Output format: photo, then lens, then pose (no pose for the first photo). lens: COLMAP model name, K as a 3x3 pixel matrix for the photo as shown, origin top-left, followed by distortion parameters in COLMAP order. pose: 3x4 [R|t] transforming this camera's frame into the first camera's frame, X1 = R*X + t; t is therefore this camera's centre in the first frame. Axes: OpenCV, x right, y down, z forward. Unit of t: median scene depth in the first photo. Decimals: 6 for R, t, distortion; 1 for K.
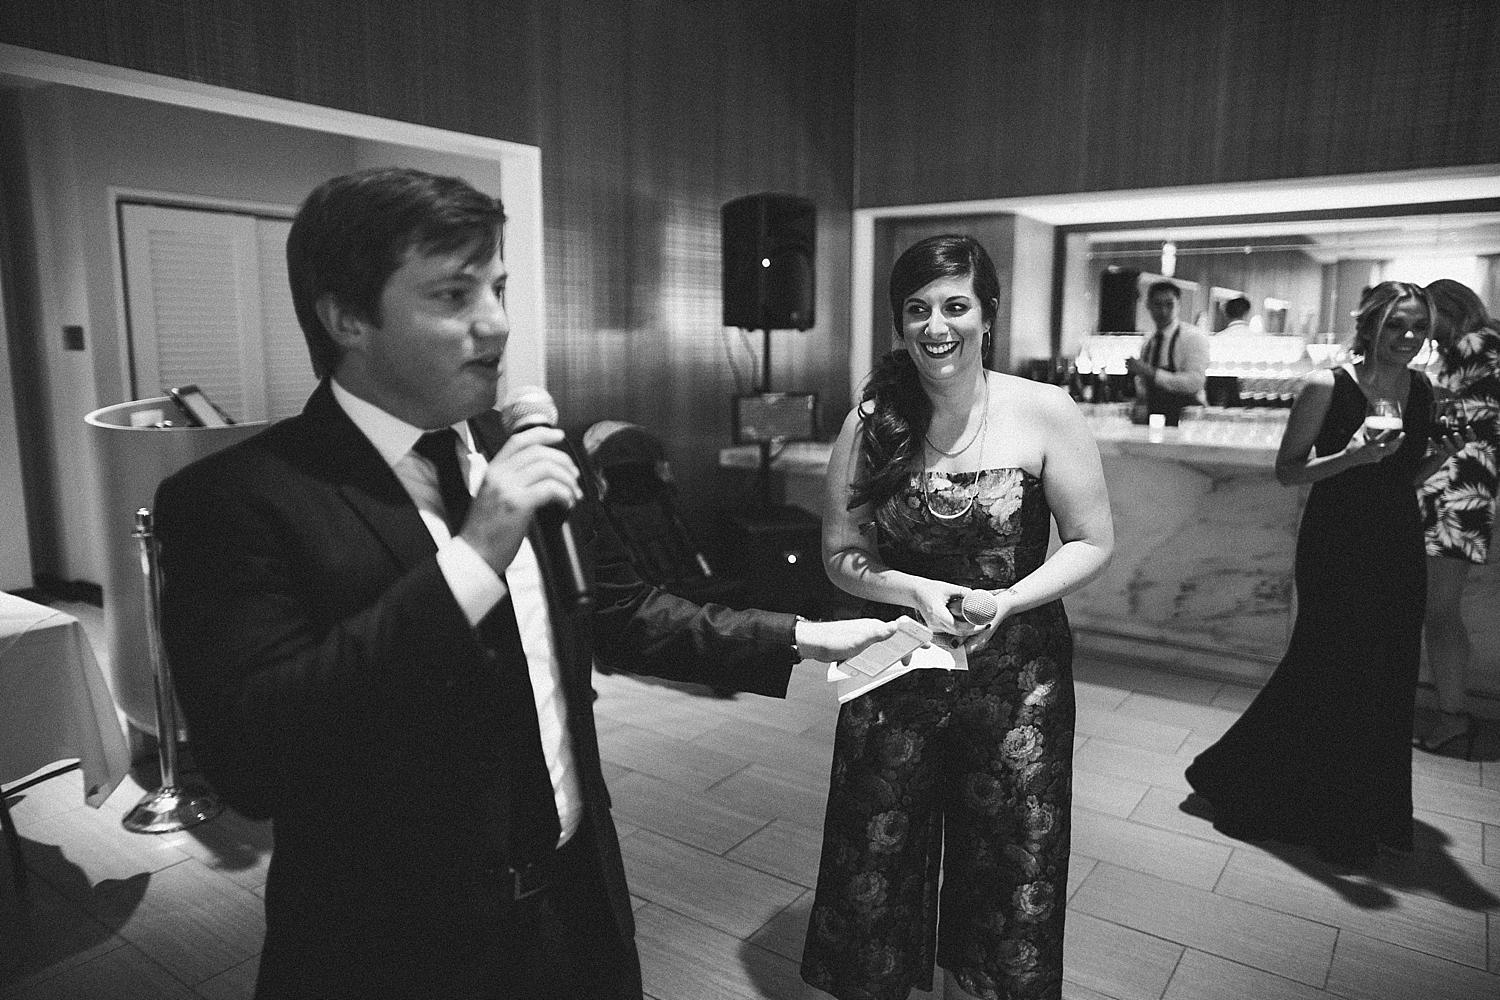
lens RADIAL K [[1043.6, 0, 763.3], [0, 1043.6, 496.4], [0, 0, 1]] dist [-0.037256, 0.037432]
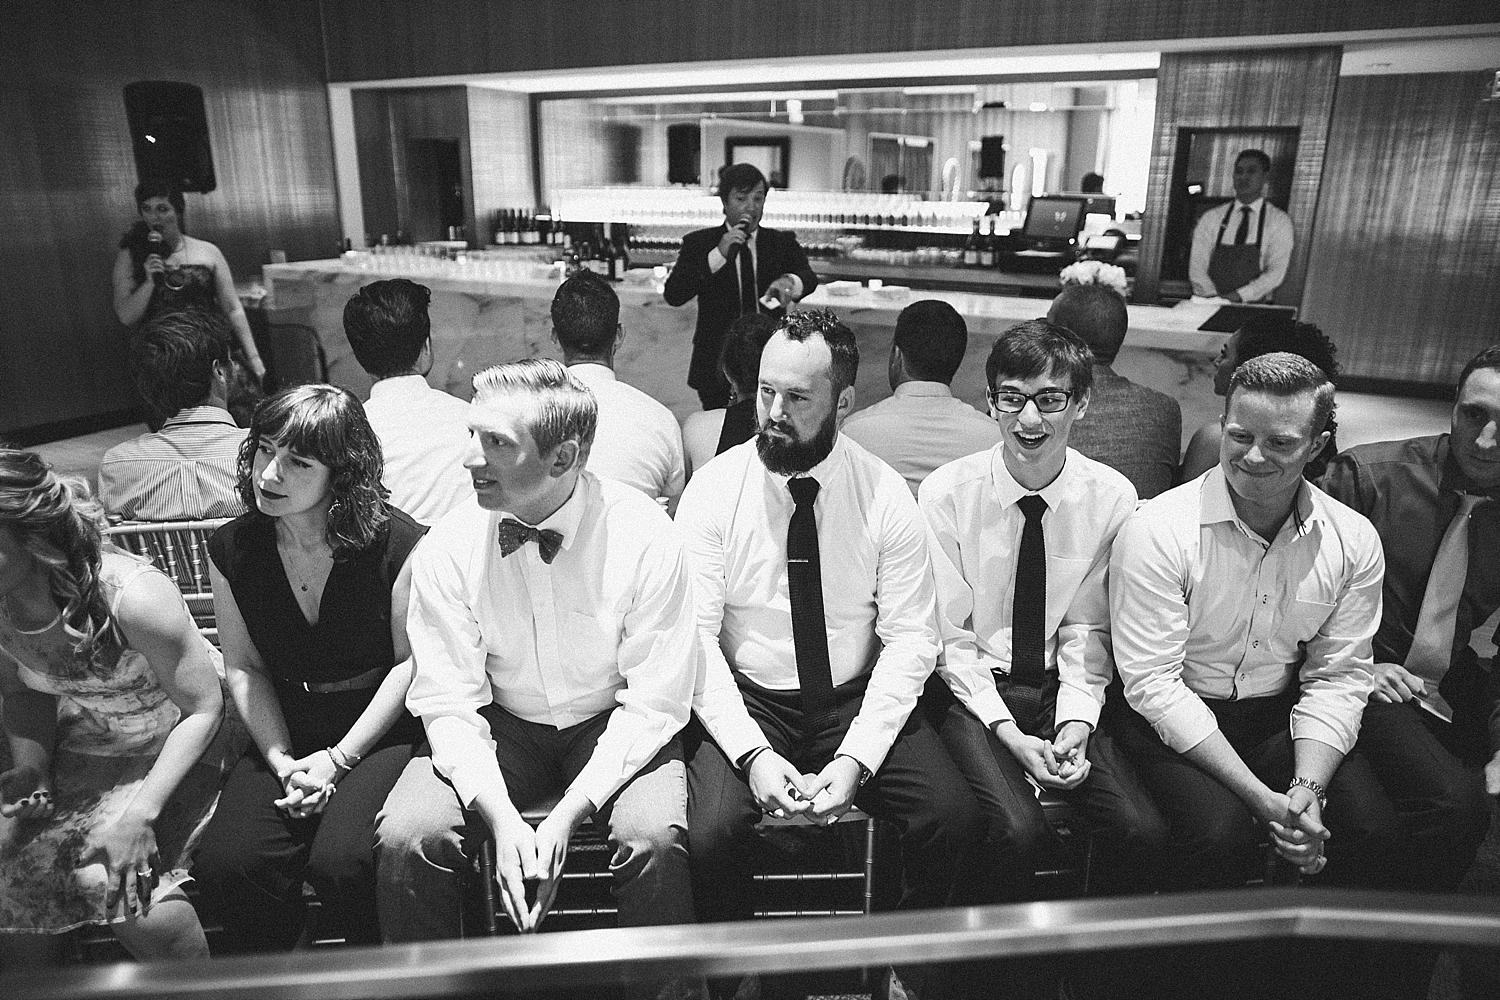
lens RADIAL K [[1043.6, 0, 748.3], [0, 1043.6, 488.3], [0, 0, 1]] dist [-0.037256, 0.037432]
pose [[0.996224, -0.028787, 0.081910, 0.452166], [0.017006, 0.989857, 0.141049, 0.023475], [-0.085140, -0.139124, 0.986608, -0.268434]]
